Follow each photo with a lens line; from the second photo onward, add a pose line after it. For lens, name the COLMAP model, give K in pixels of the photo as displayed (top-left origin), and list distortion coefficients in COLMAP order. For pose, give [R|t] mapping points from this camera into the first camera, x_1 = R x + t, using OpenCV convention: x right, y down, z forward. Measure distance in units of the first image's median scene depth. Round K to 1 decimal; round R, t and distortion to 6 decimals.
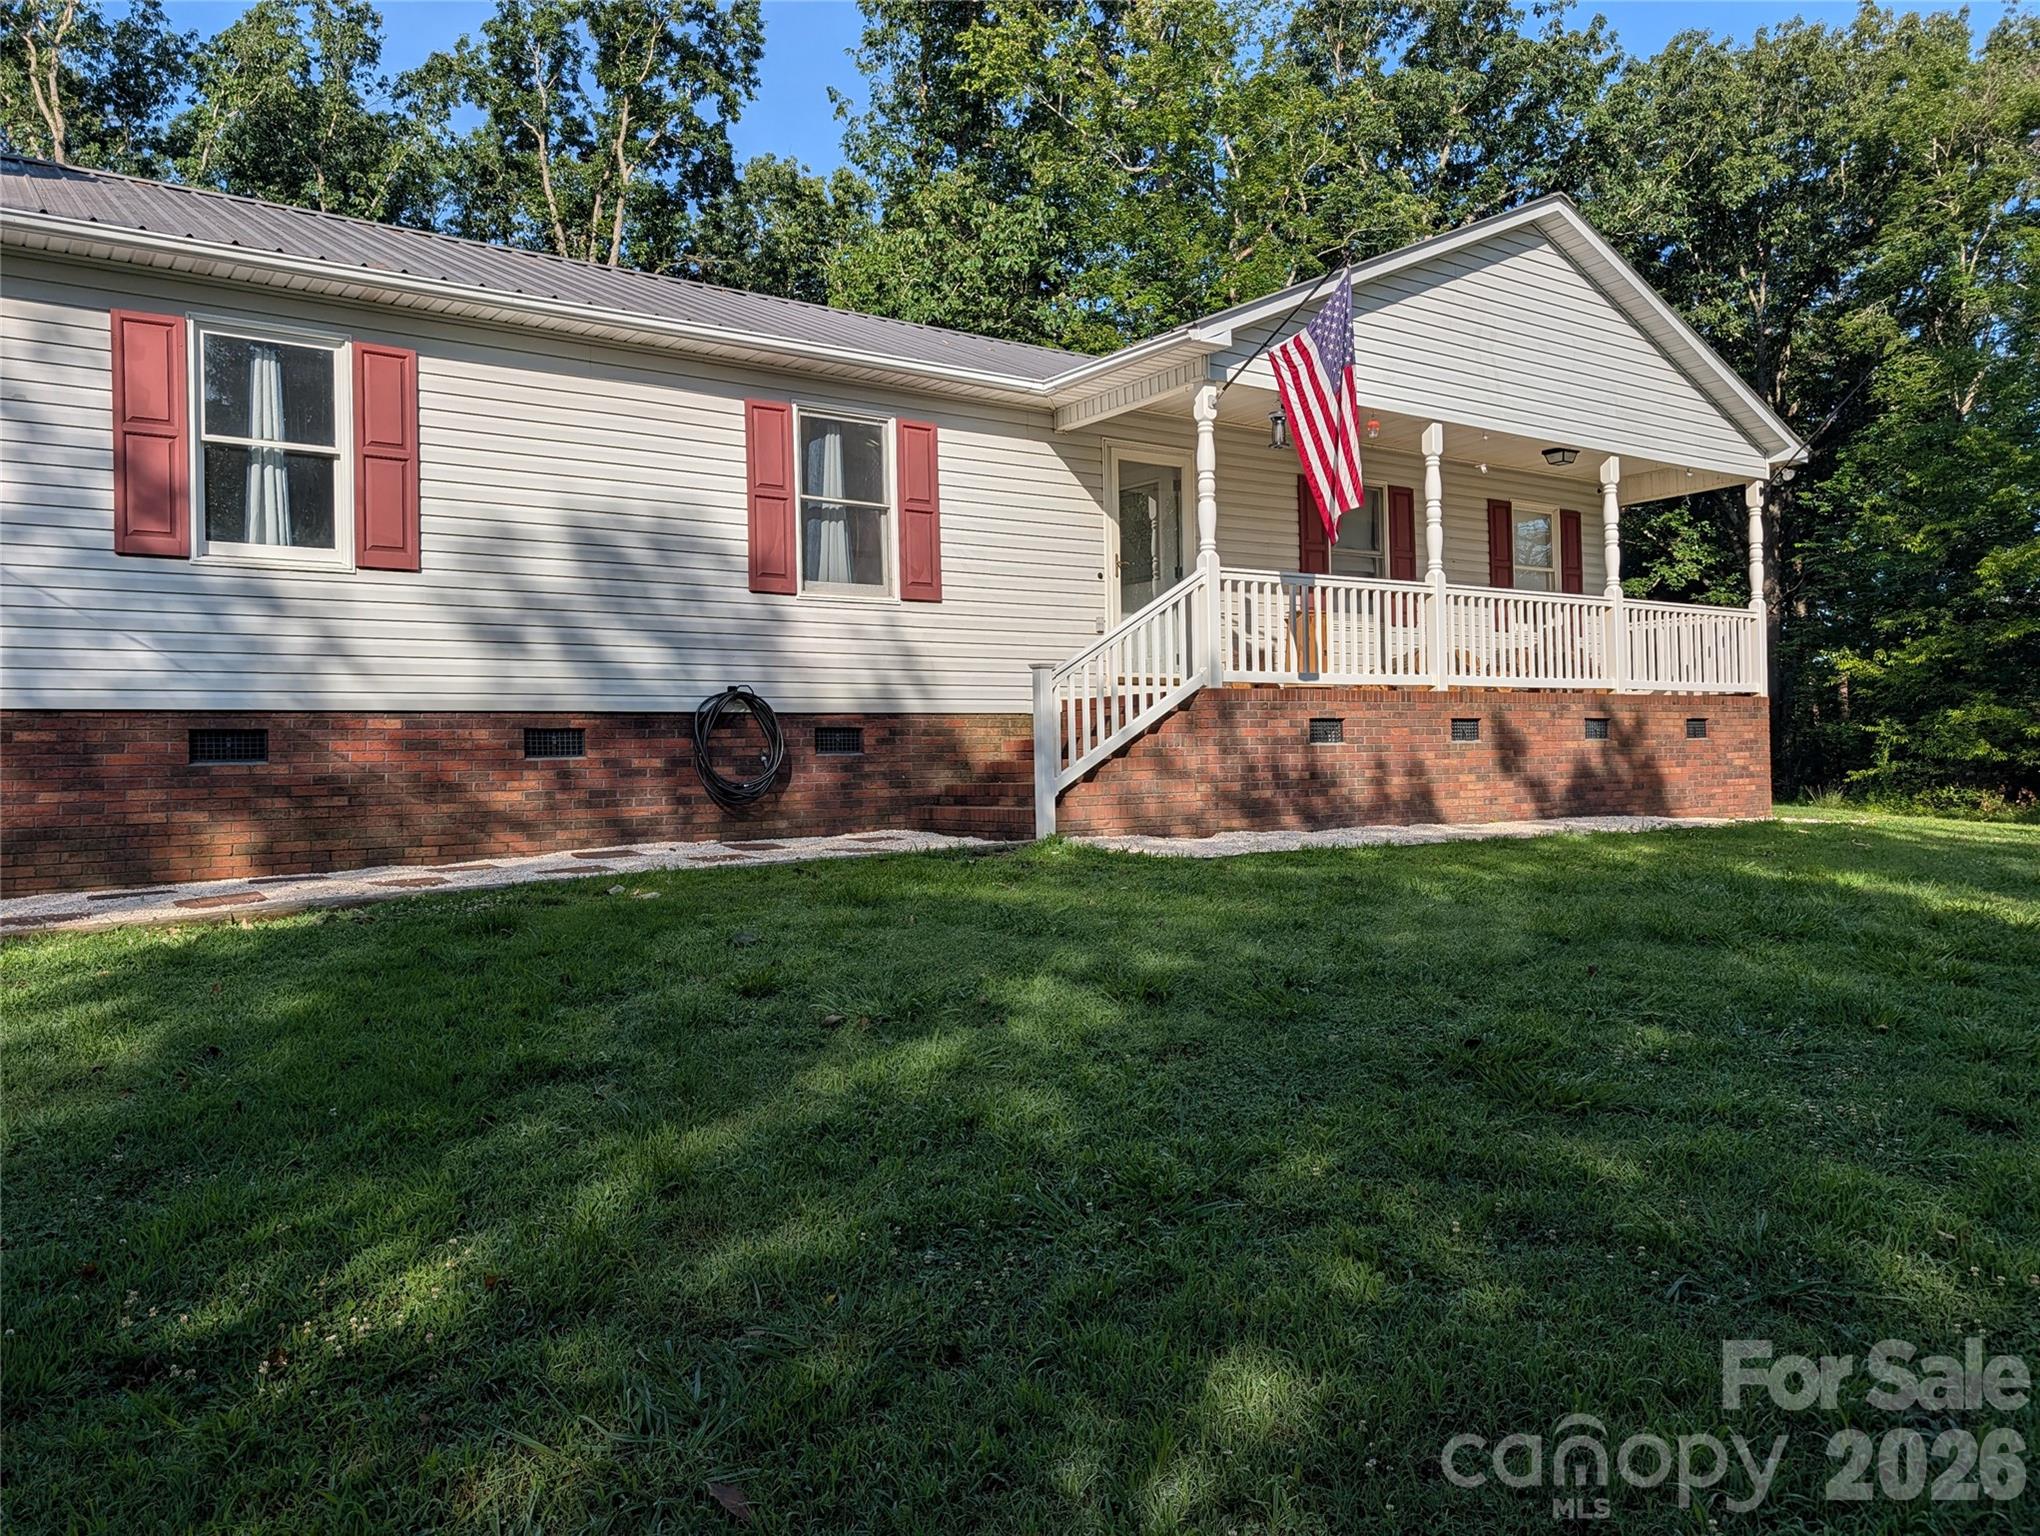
lens RADIAL K [[1463.4, 0, 1043.2], [0, 1463.4, 724.6], [0, 0, 1]] dist [0.032797, -0.032986]
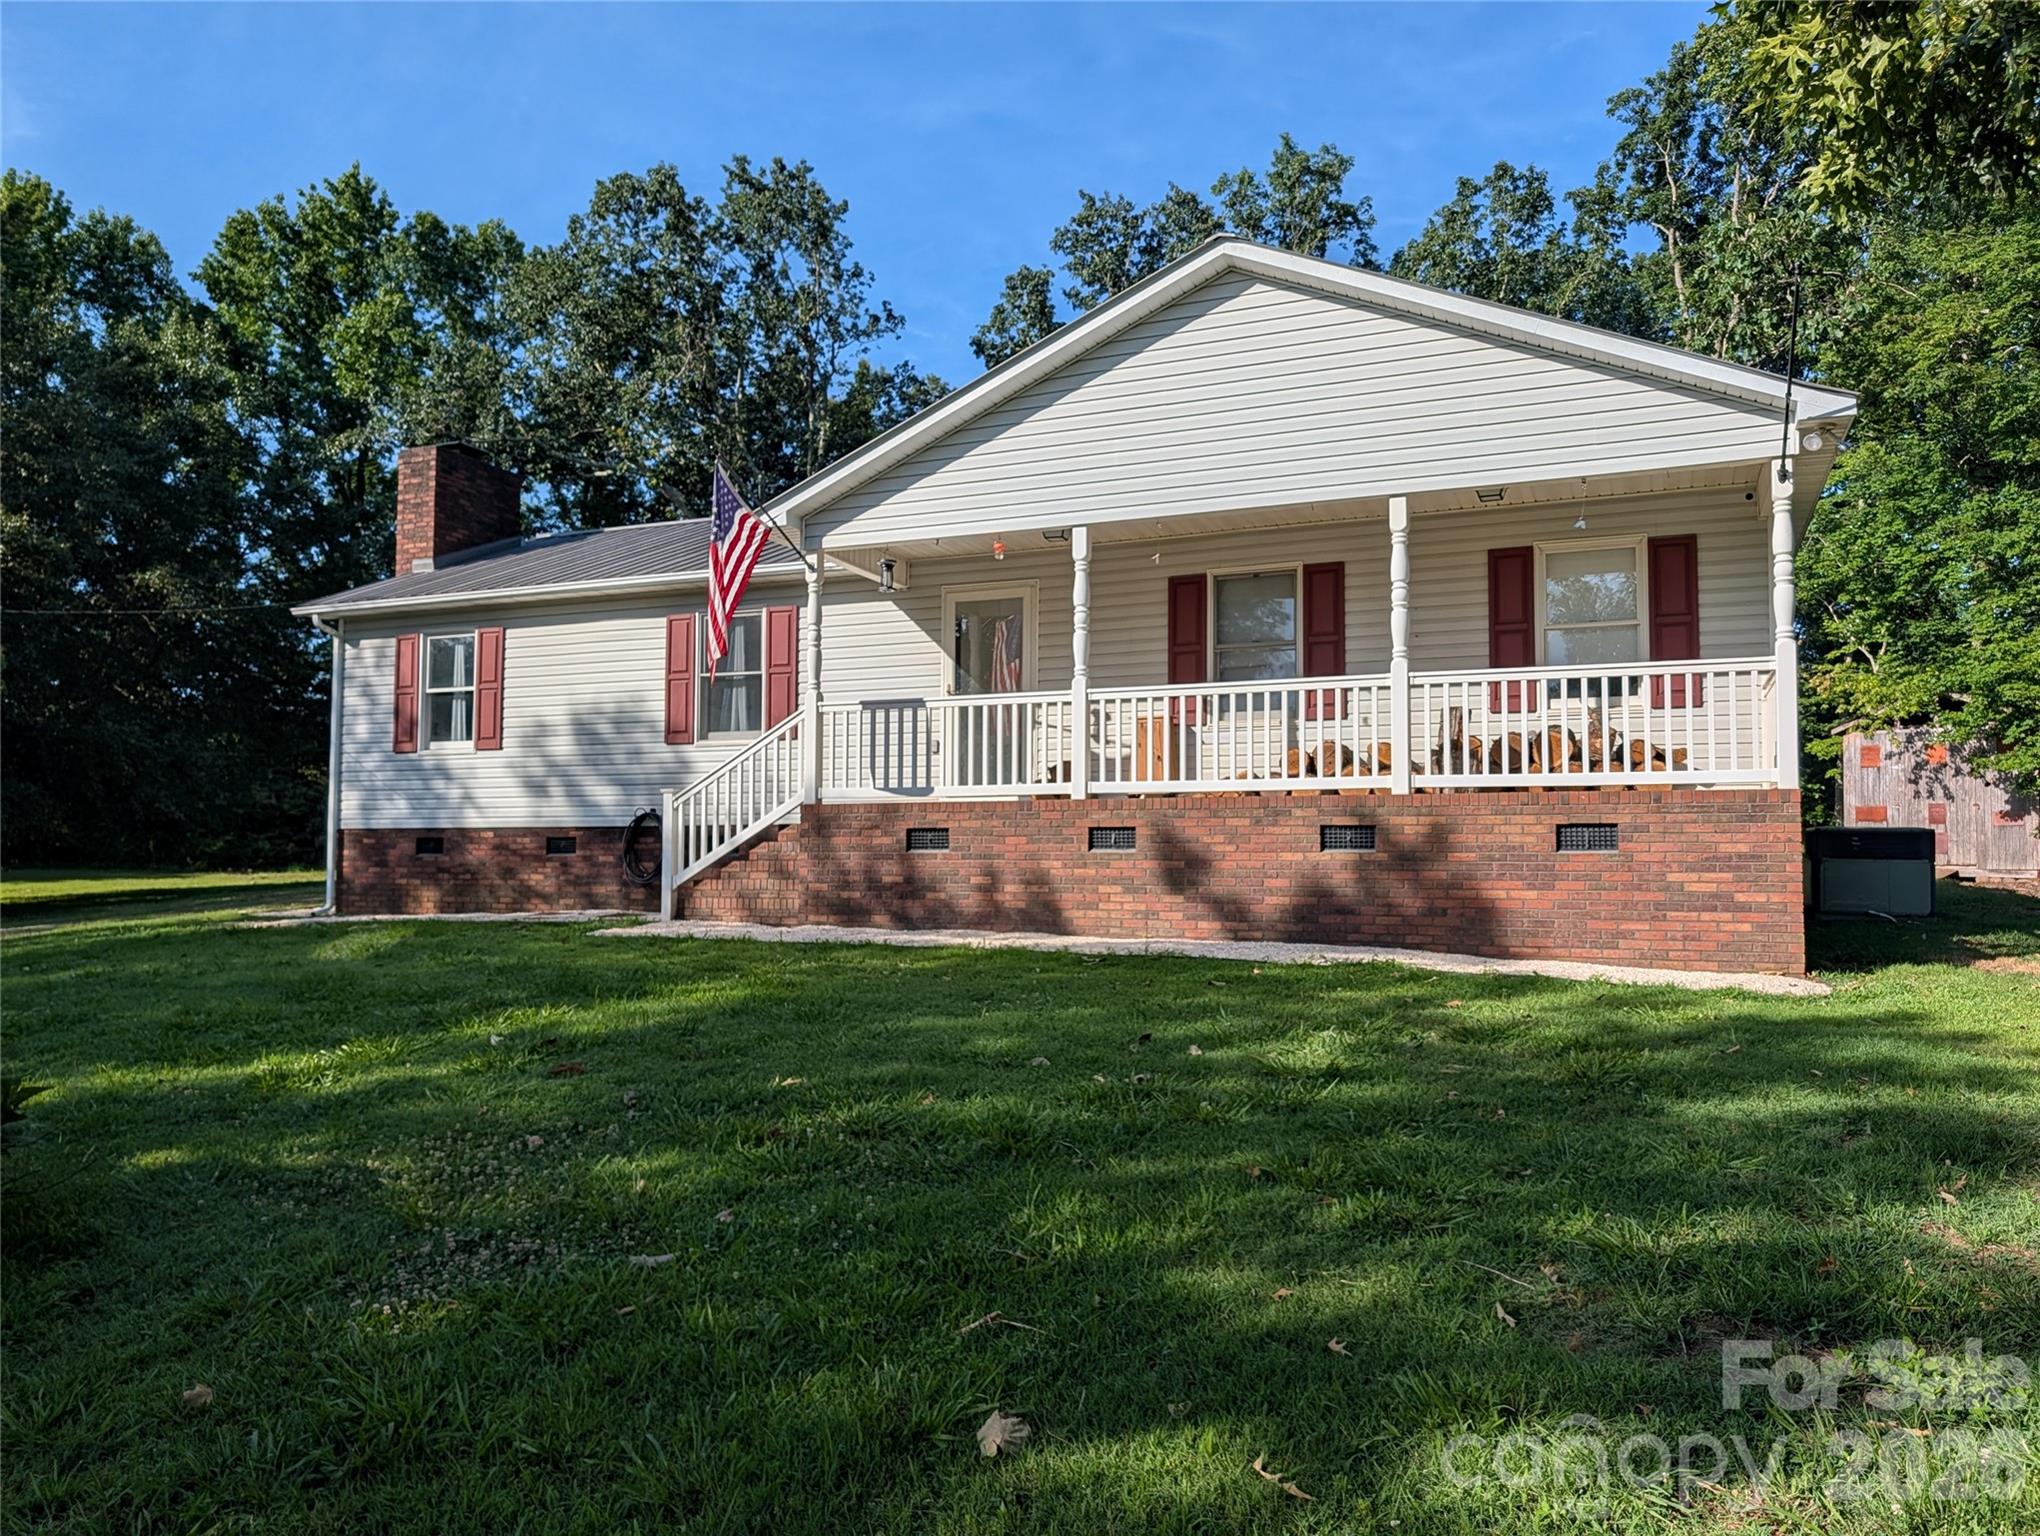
lens RADIAL K [[1463.4, 0, 1006.4], [0, 1463.4, 797.8], [0, 0, 1]] dist [0.032797, -0.032986]
pose [[0.514184, -0.022040, -0.857397, 1.142632], [0.003291, 0.999713, -0.023725, -0.001175], [0.857674, 0.009377, 0.514109, 0.488980]]
